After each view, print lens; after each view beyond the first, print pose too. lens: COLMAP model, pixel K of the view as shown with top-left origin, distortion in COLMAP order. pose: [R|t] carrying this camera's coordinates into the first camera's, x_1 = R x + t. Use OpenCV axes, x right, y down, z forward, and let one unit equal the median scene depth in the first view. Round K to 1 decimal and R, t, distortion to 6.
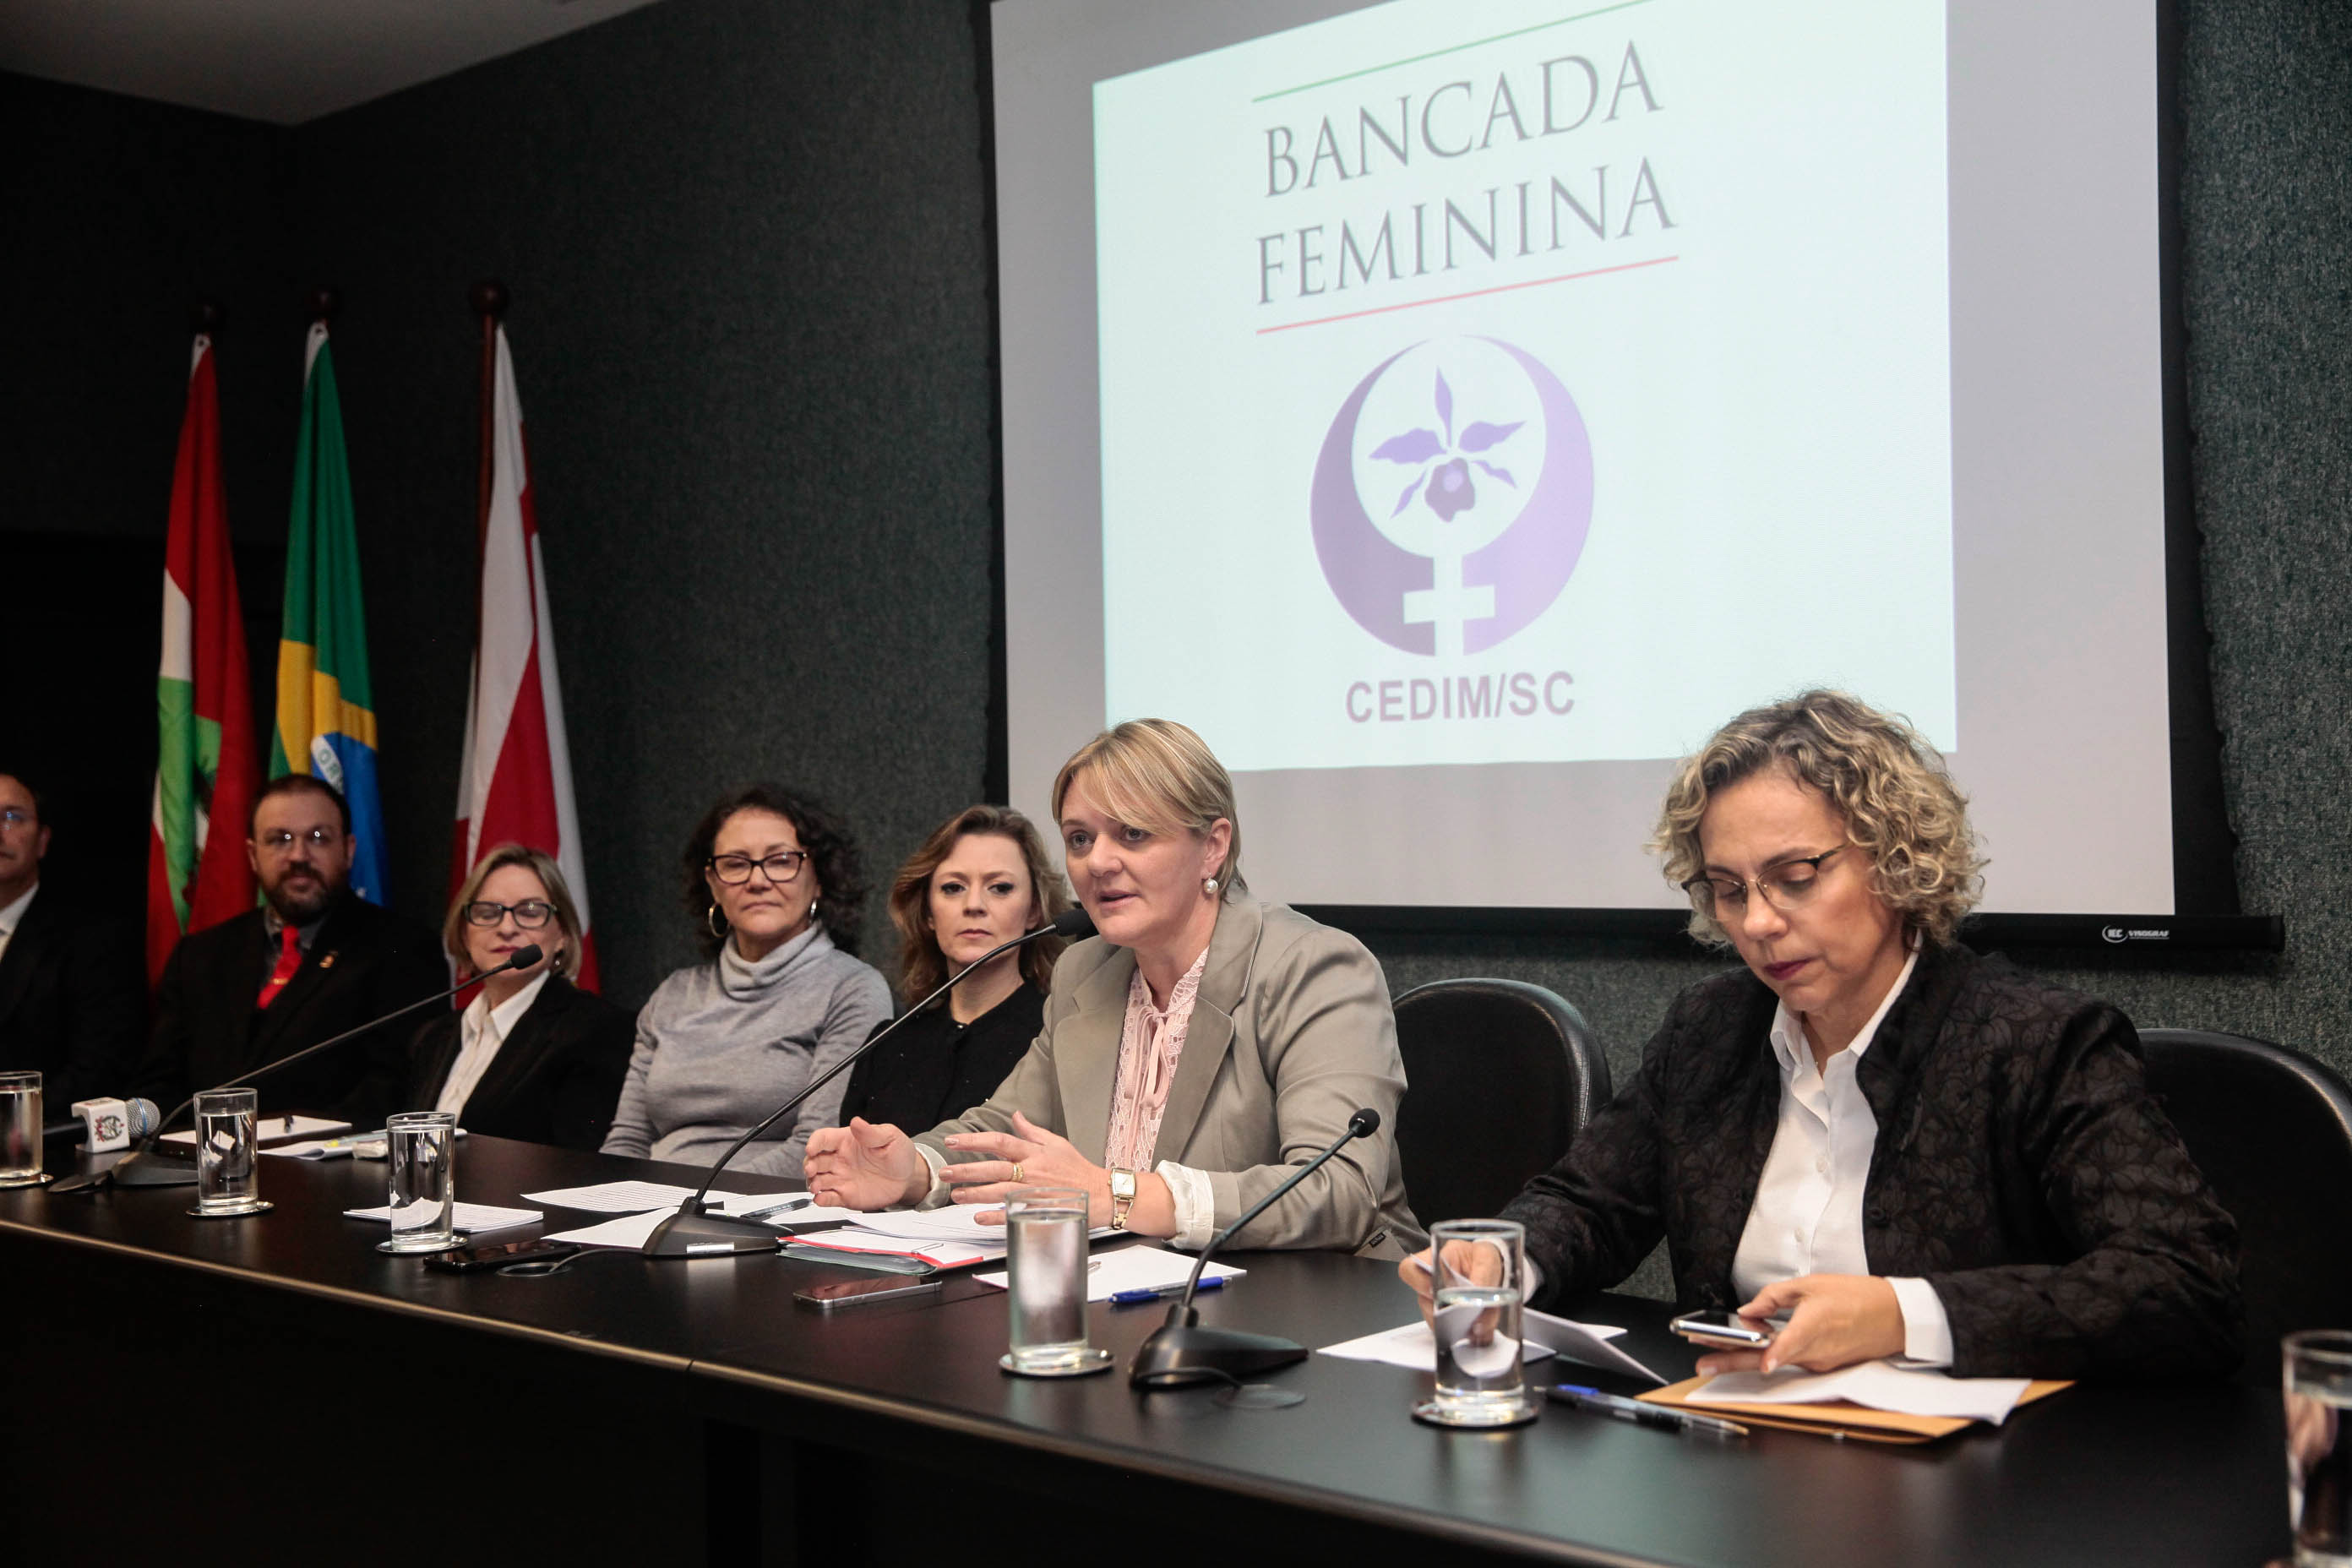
lens RADIAL K [[2709.4, 0, 1176.0], [0, 2709.4, 784.0], [0, 0, 1]] dist [0.016878, 0.033033]
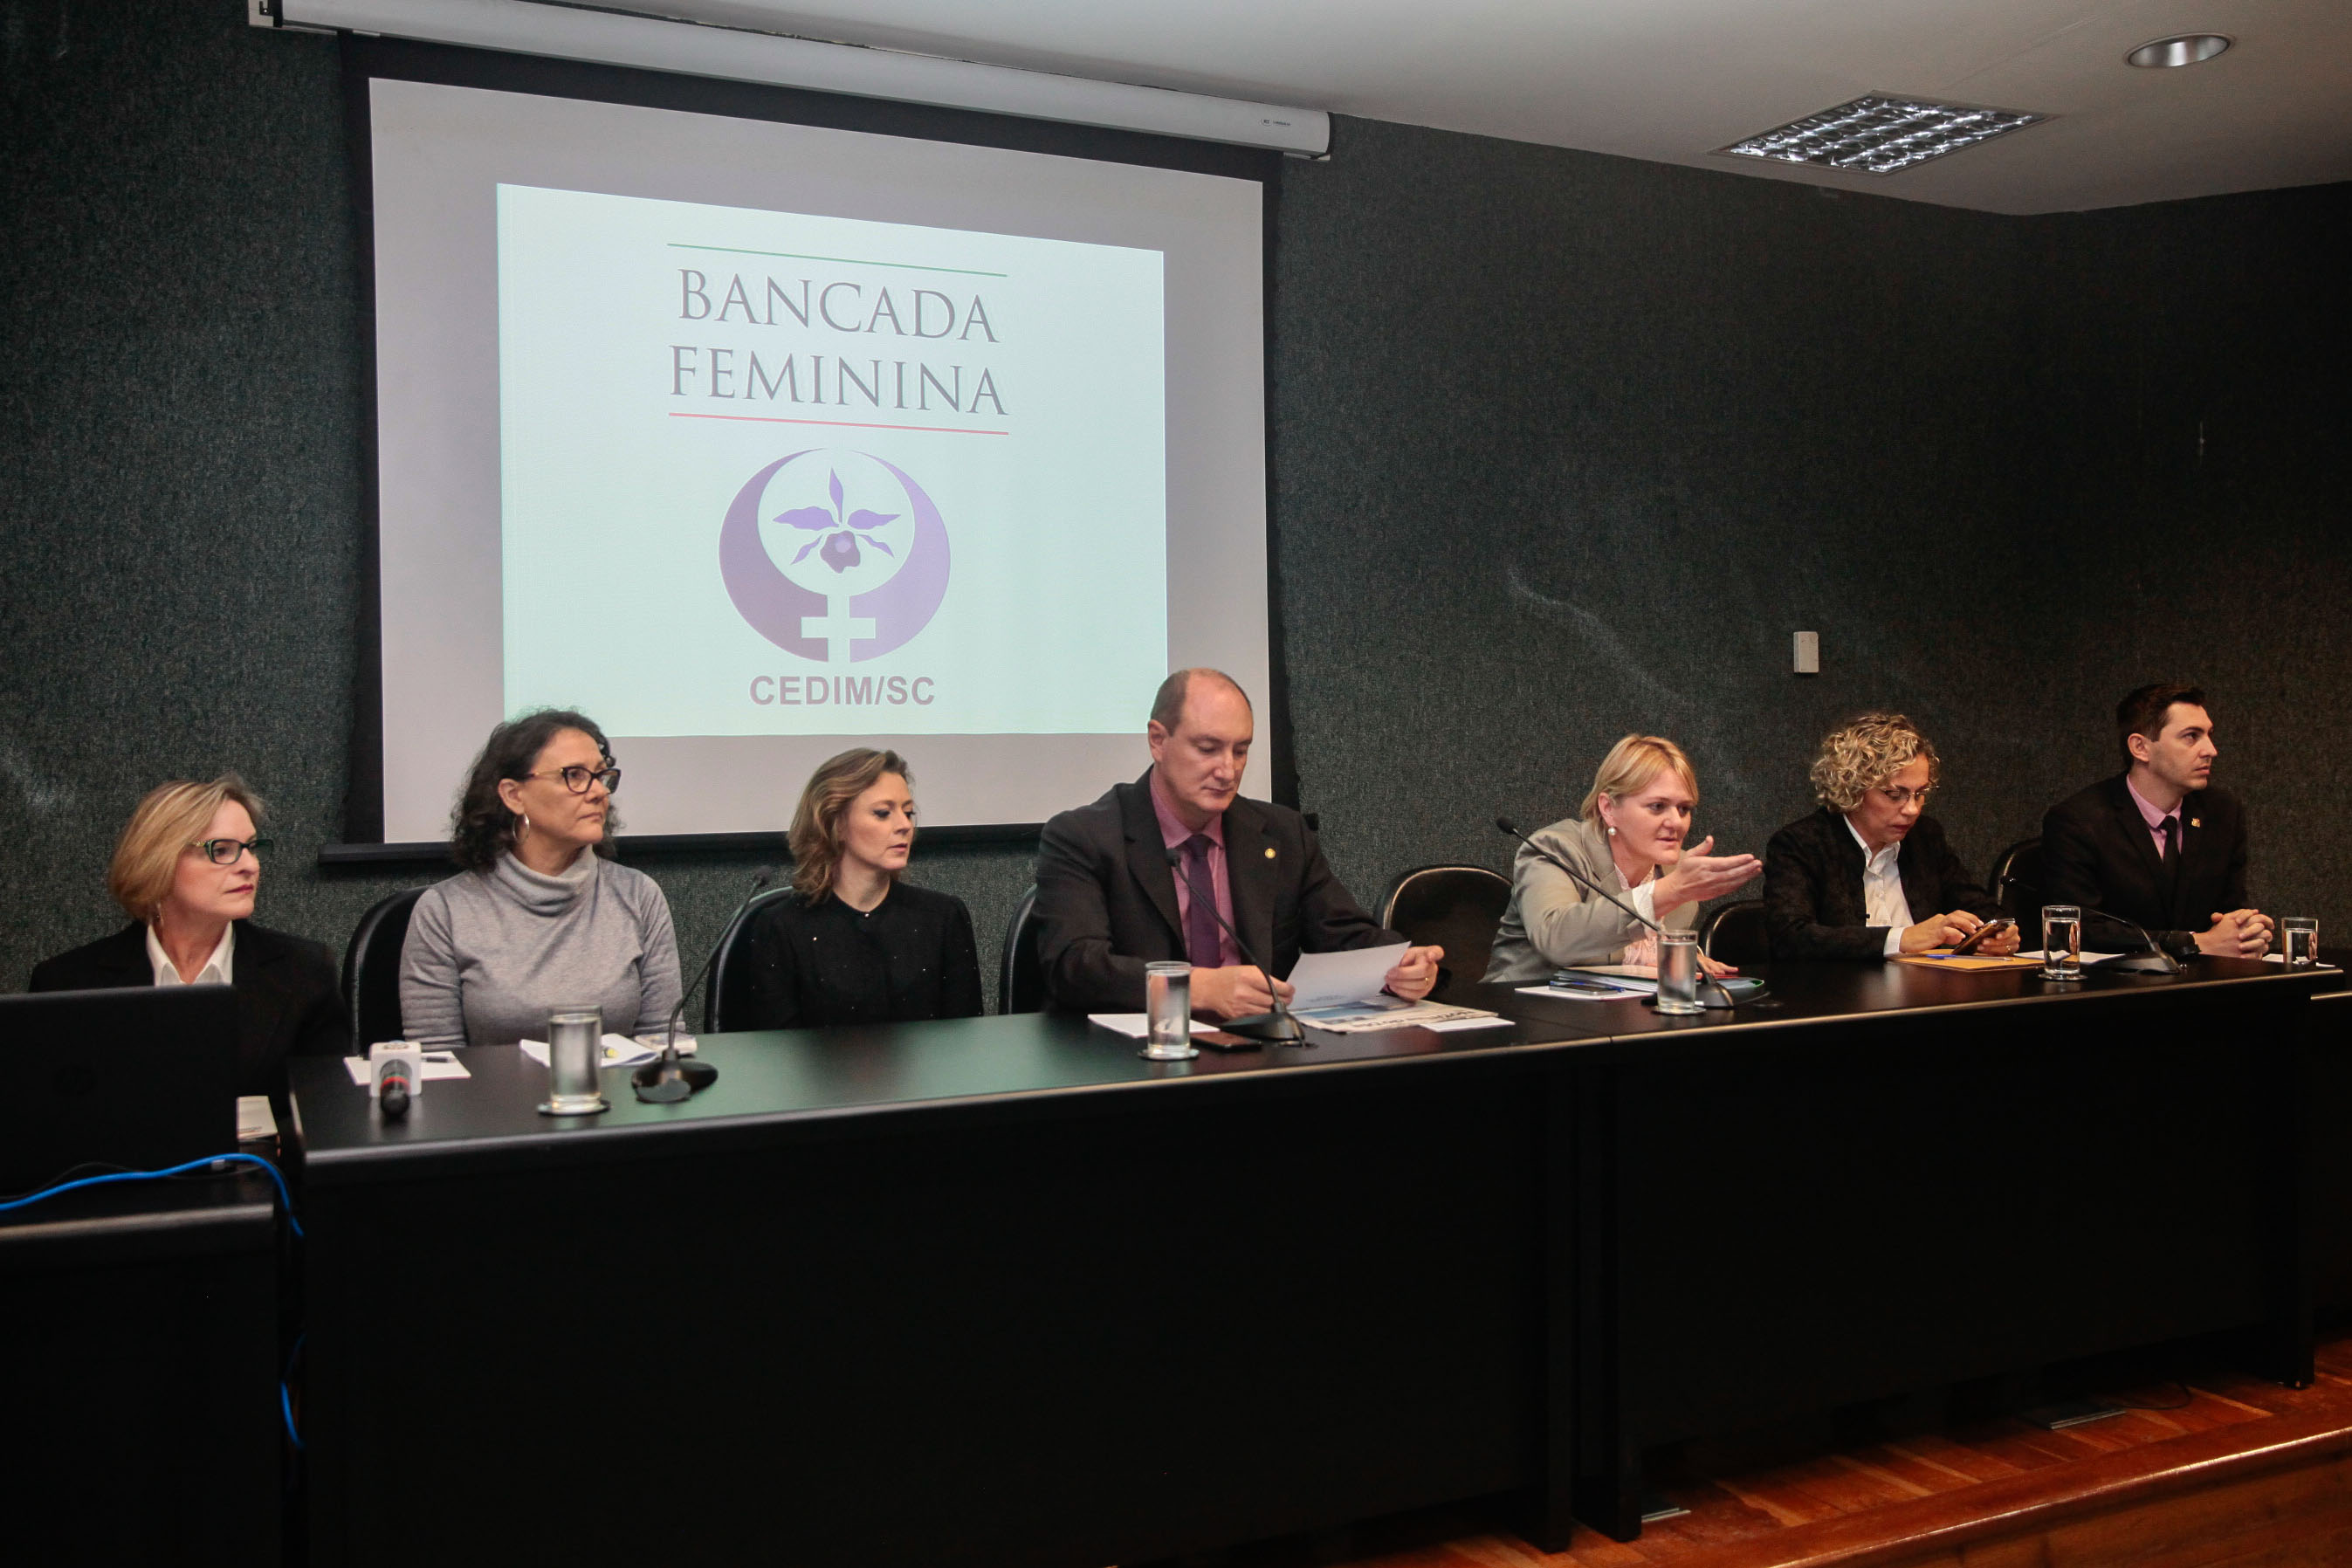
lens RADIAL K [[2097.4, 0, 1251.6], [0, 2097.4, 766.0], [0, 0, 1]] dist [-0.074439, 0.111890]
pose [[0.337370, 0.003121, 0.941367, -0.891444], [-0.003391, 0.999992, -0.002100, 0.011383], [-0.941366, -0.002484, 0.337378, 0.388682]]
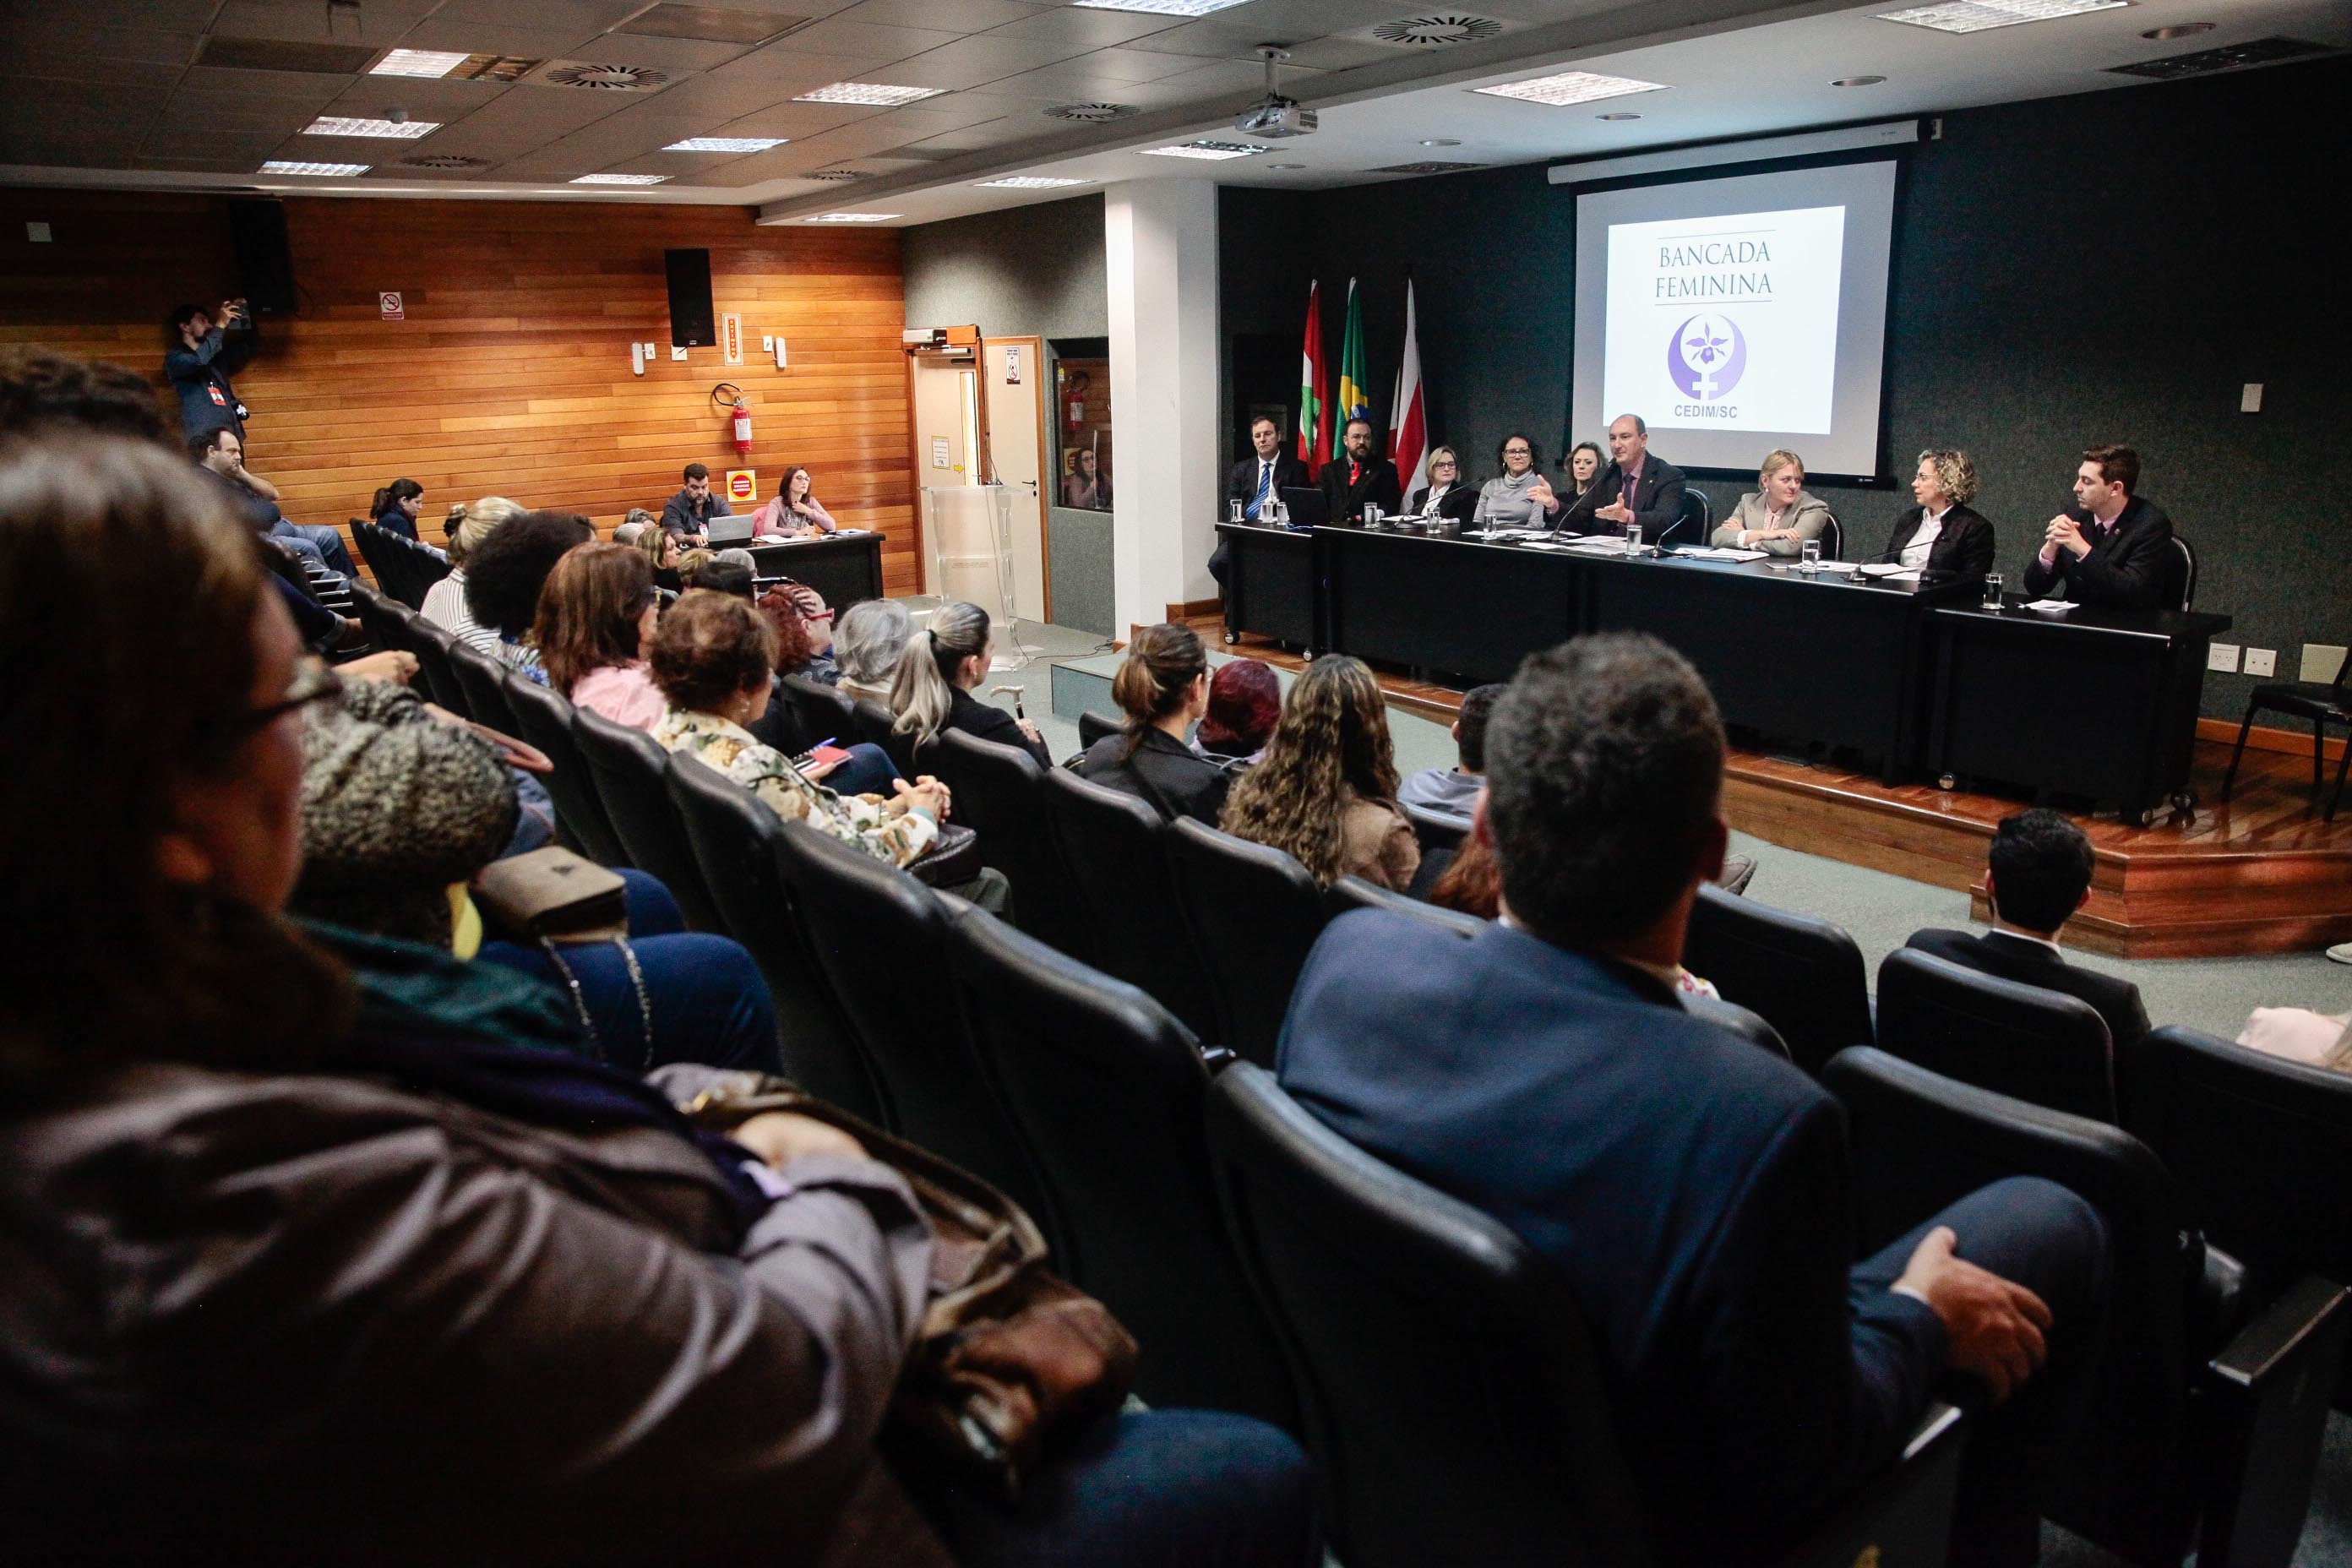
lens RADIAL K [[1618.5, 0, 1176.0], [0, 1618.5, 784.0], [0, 0, 1]] dist [-0.113193, 0.094297]
pose [[0.981684, 0.042038, -0.185819, -0.184353], [0.009733, 0.963013, 0.269281, -0.134256], [0.190266, -0.266157, 0.944965, -1.358678]]
